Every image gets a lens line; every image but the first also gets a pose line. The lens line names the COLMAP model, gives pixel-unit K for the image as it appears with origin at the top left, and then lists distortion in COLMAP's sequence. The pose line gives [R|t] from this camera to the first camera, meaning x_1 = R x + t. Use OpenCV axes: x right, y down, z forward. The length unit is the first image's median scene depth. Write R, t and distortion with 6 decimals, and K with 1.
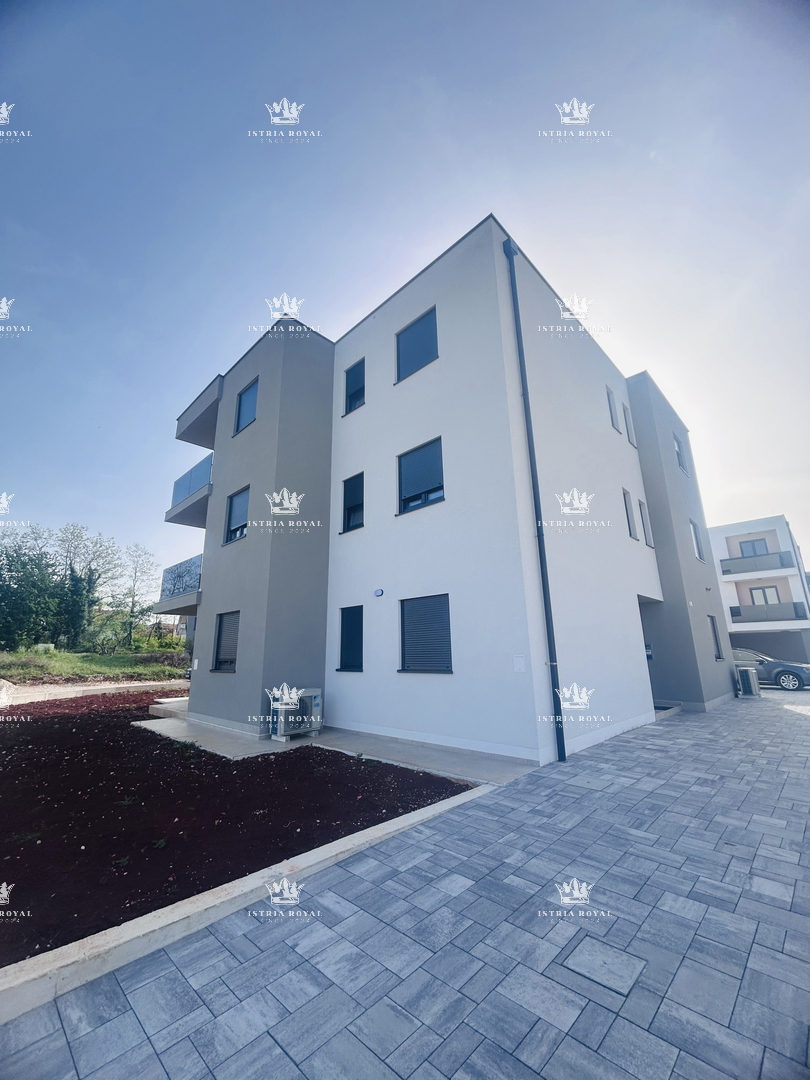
lens RADIAL K [[434.8, 0, 399.1], [0, 434.8, 539.4], [0, 0, 1]] dist [0.001103, -0.001014]
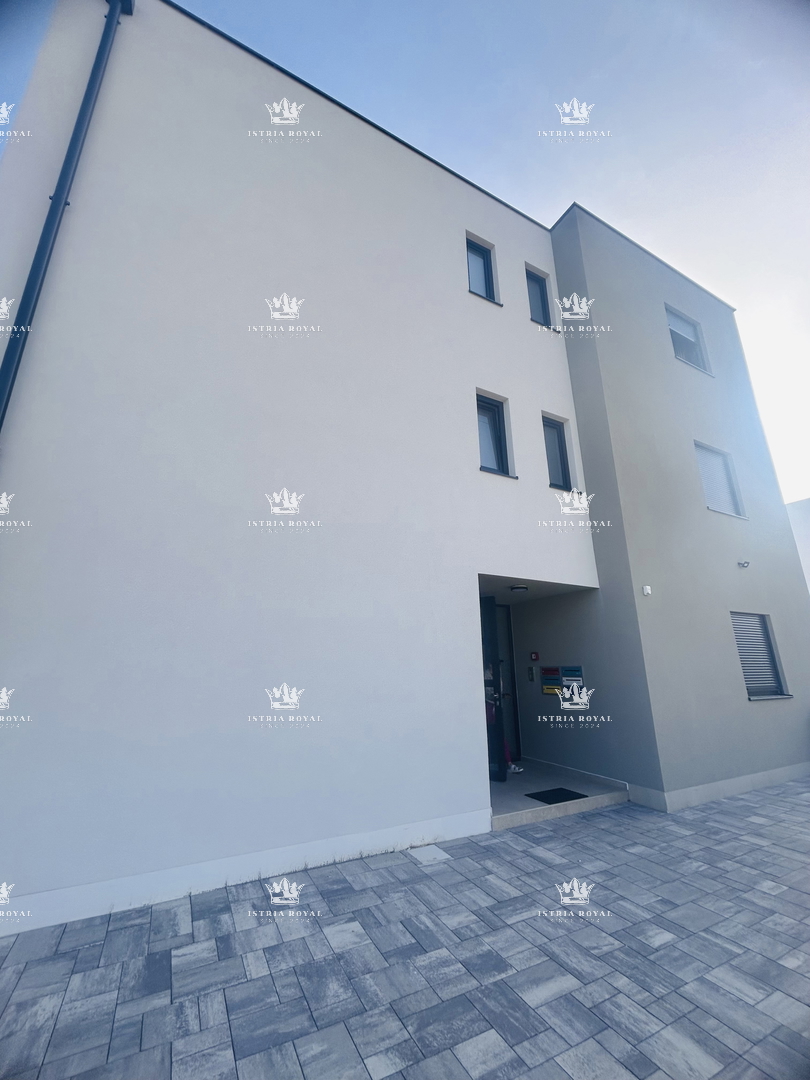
lens RADIAL K [[434.8, 0, 399.1], [0, 434.8, 539.4], [0, 0, 1]] dist [0.001103, -0.001014]
pose [[0.951701, -0.074619, -0.297821, 0.495589], [0.069660, 0.997199, -0.027246, 0.071572], [0.299020, 0.005184, 0.954233, 0.374230]]
